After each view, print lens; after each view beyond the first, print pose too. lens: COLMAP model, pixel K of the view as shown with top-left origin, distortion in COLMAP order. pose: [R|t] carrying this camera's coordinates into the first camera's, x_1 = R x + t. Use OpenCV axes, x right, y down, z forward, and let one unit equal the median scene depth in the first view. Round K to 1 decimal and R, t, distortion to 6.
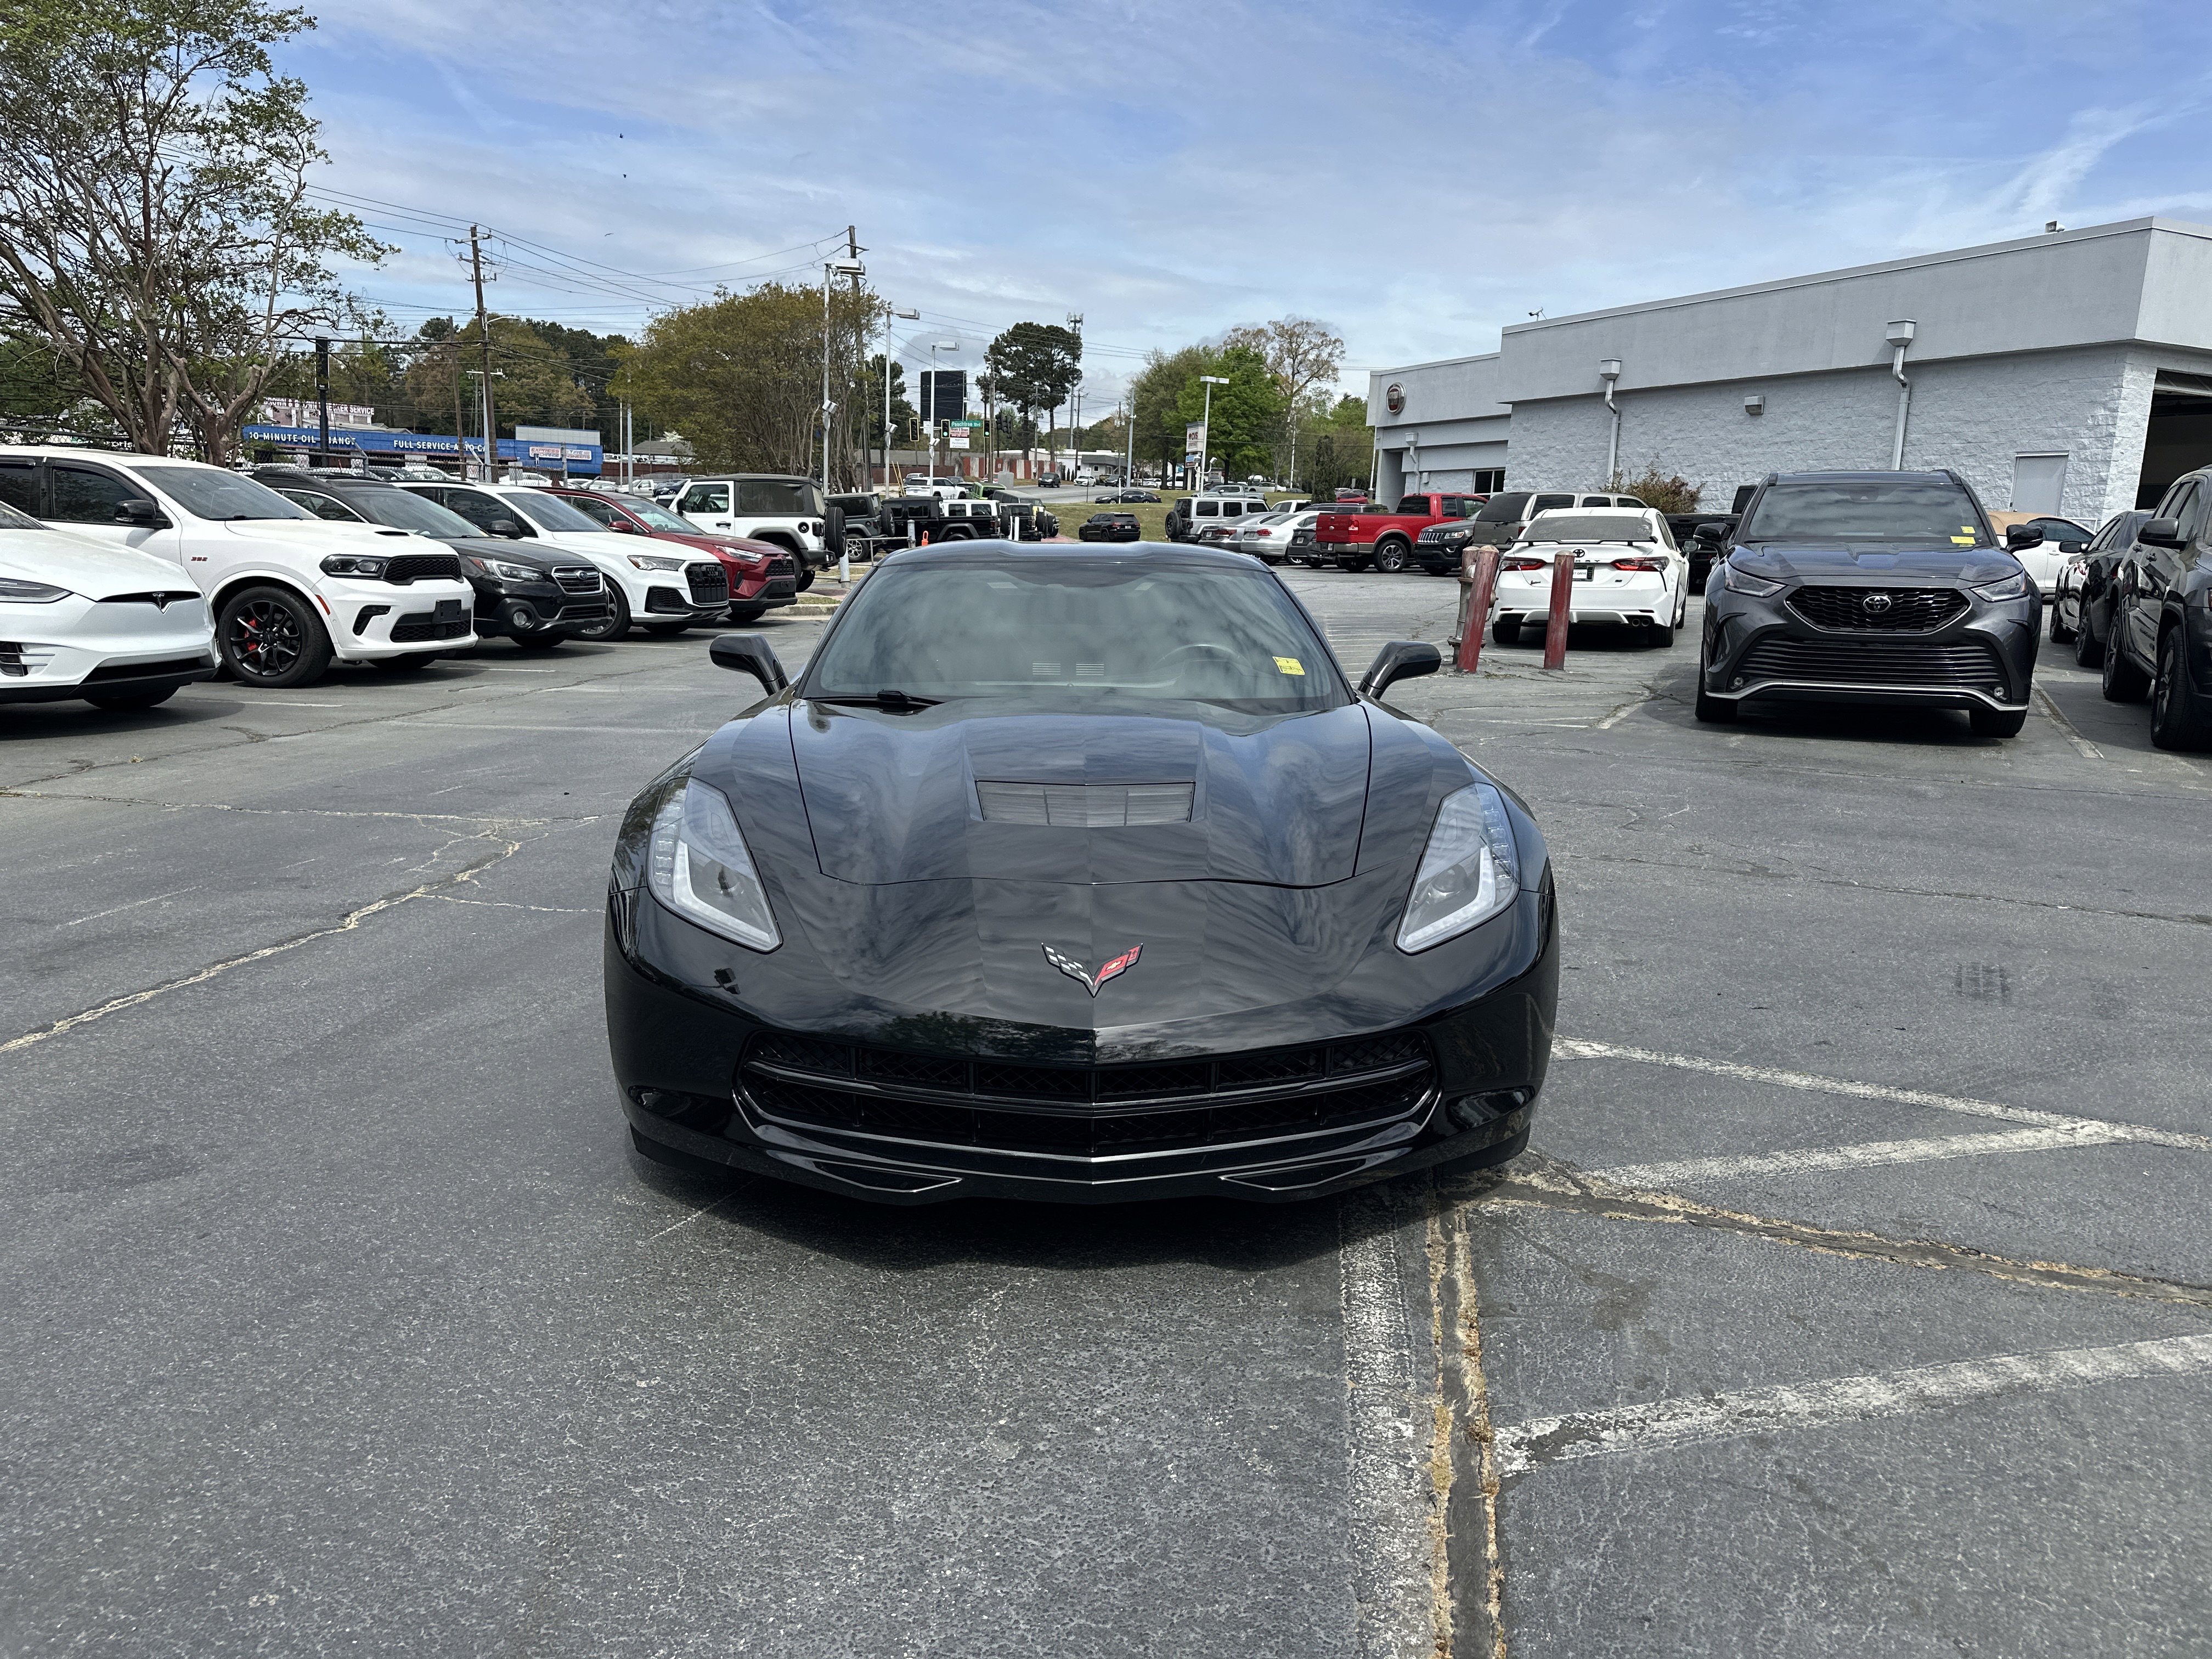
lens RADIAL K [[1594.6, 0, 1106.0], [0, 1594.6, 829.5], [0, 0, 1]] dist [0.009450, -0.011946]
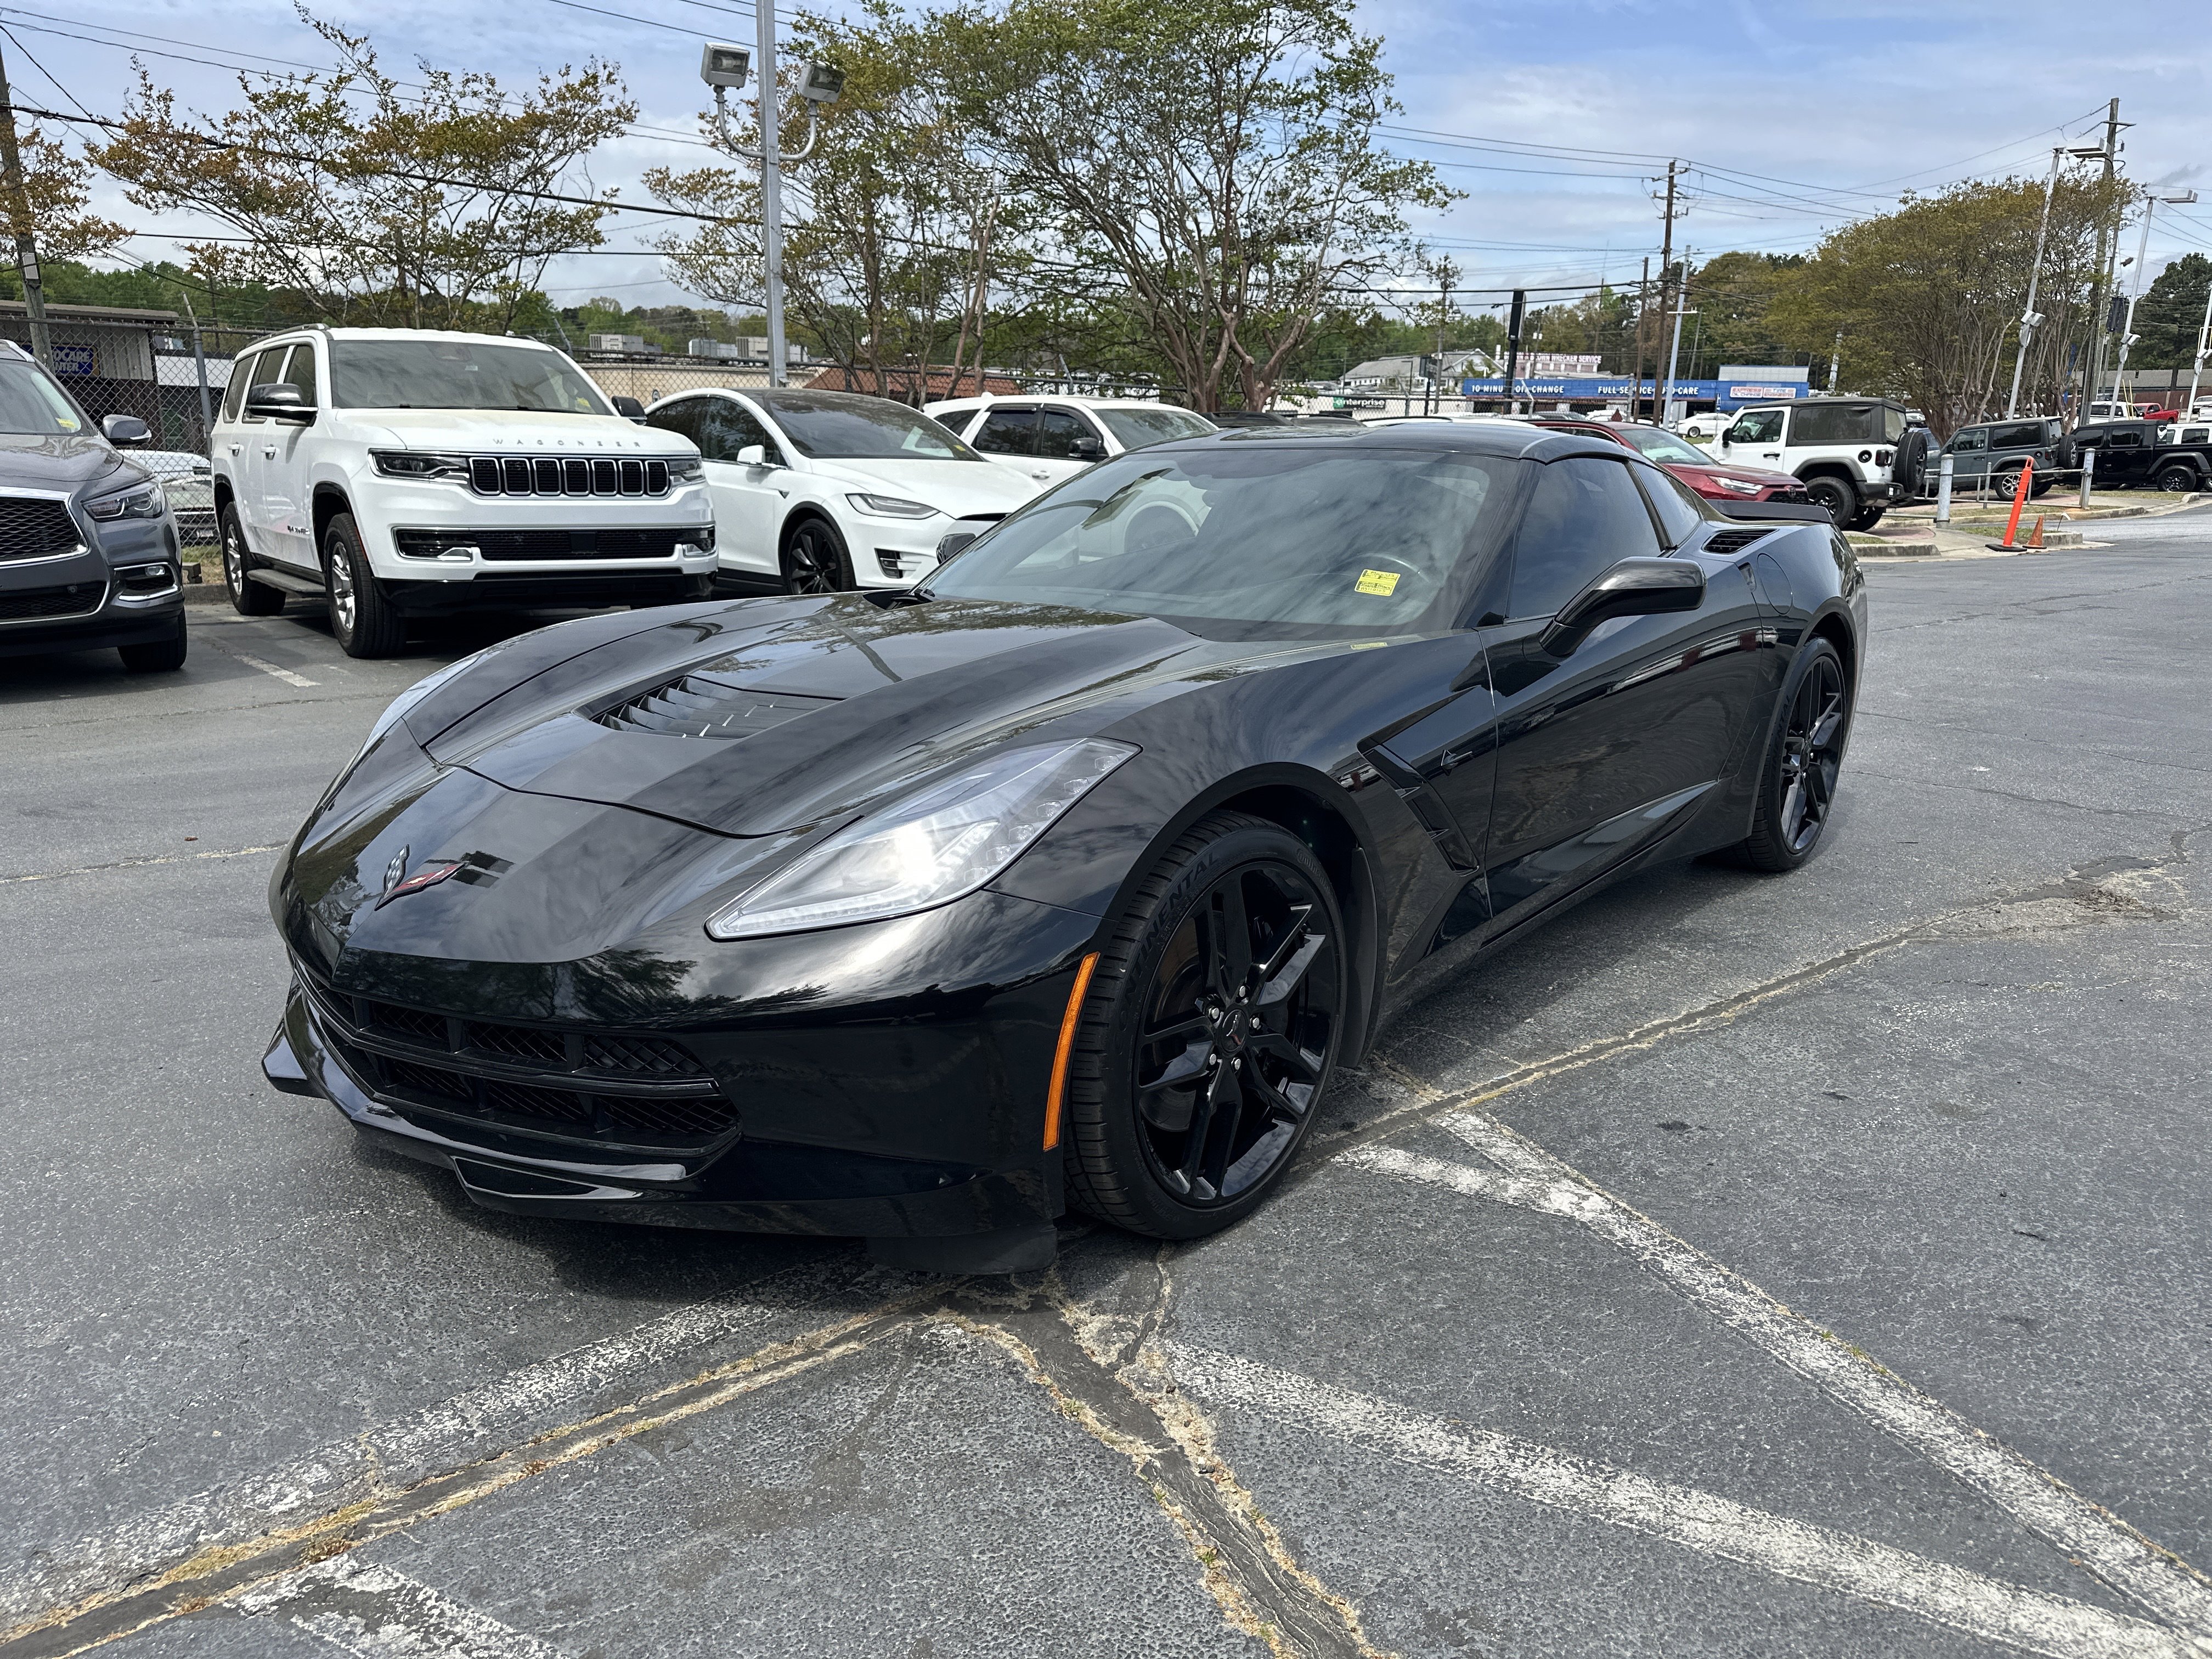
lens RADIAL K [[1589.4, 0, 1133.6], [0, 1589.4, 847.2], [0, 0, 1]] dist [0.011513, -0.021826]
pose [[0.734735, 0.144818, -0.662716, 0.186241], [-0.117018, 0.989359, 0.086462, -0.011621], [0.668185, 0.014023, 0.743863, 0.133313]]
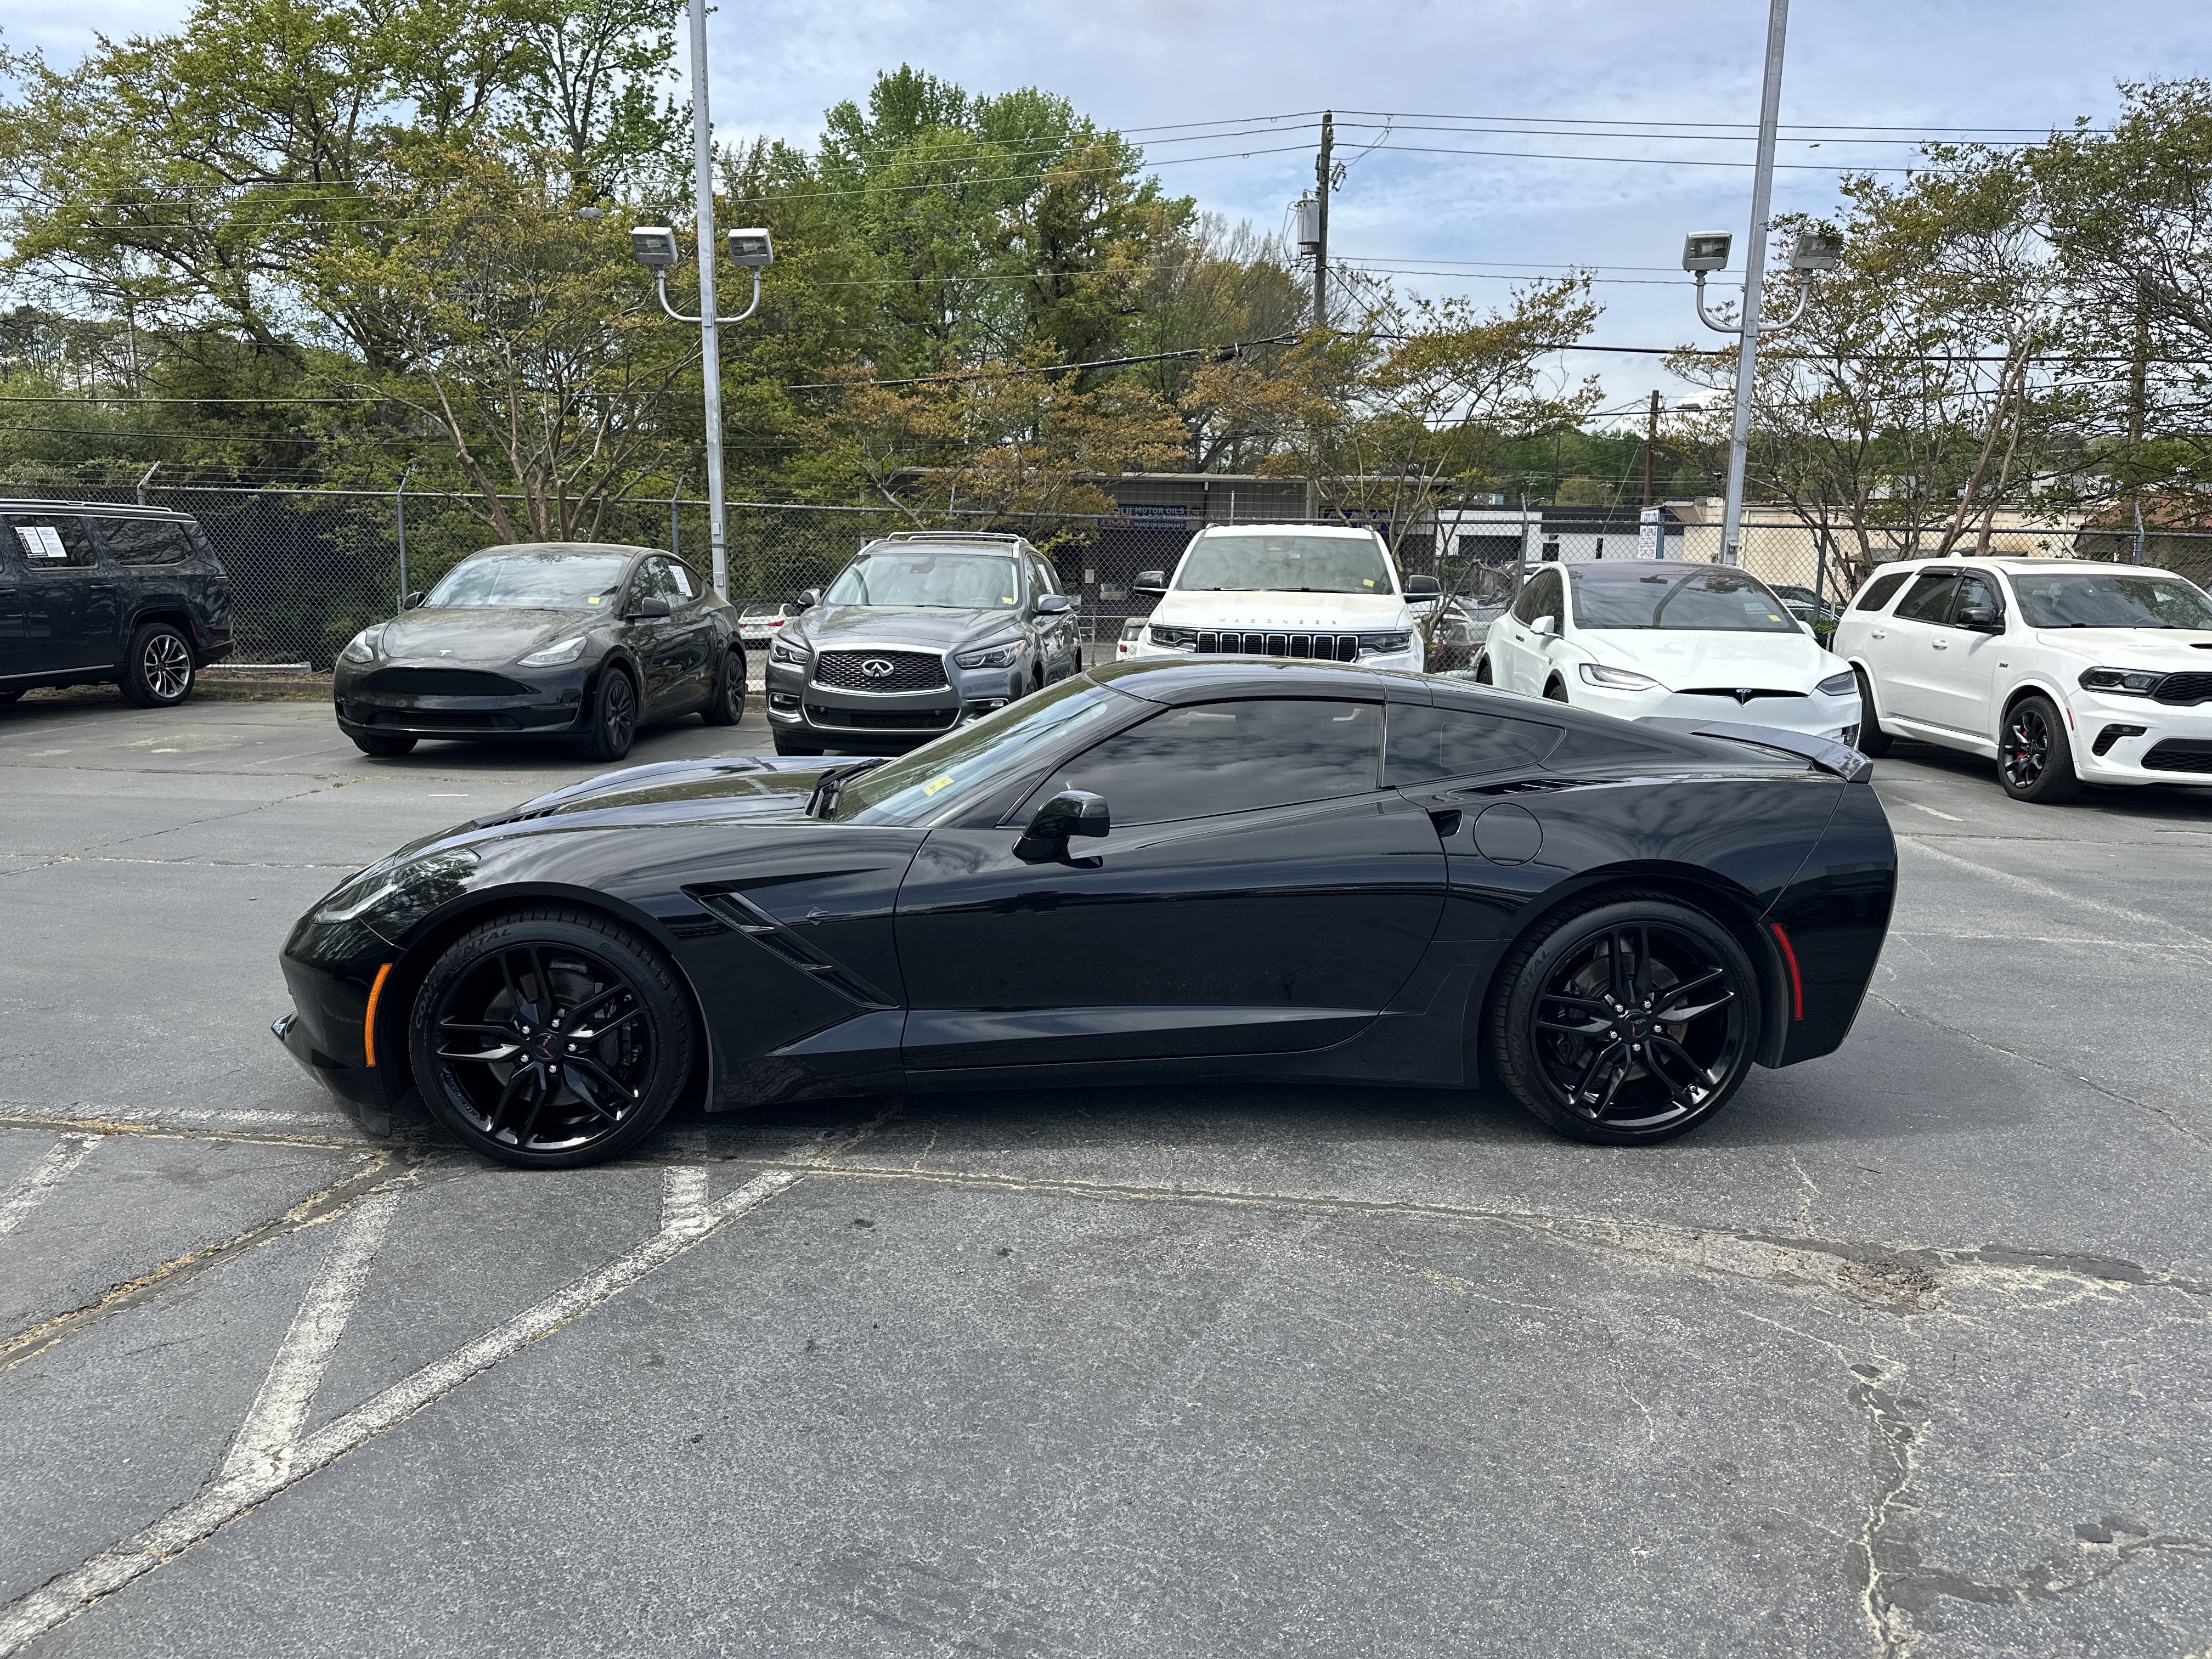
lens RADIAL K [[1621.0, 0, 1106.0], [0, 1621.0, 829.5], [0, 0, 1]] dist [-0.007010, -0.011261]
pose [[0.001773, 0.132686, -0.991157, 0.381785], [-0.194554, 0.972264, 0.129809, -0.078878], [0.980890, 0.192604, 0.027539, 0.377618]]
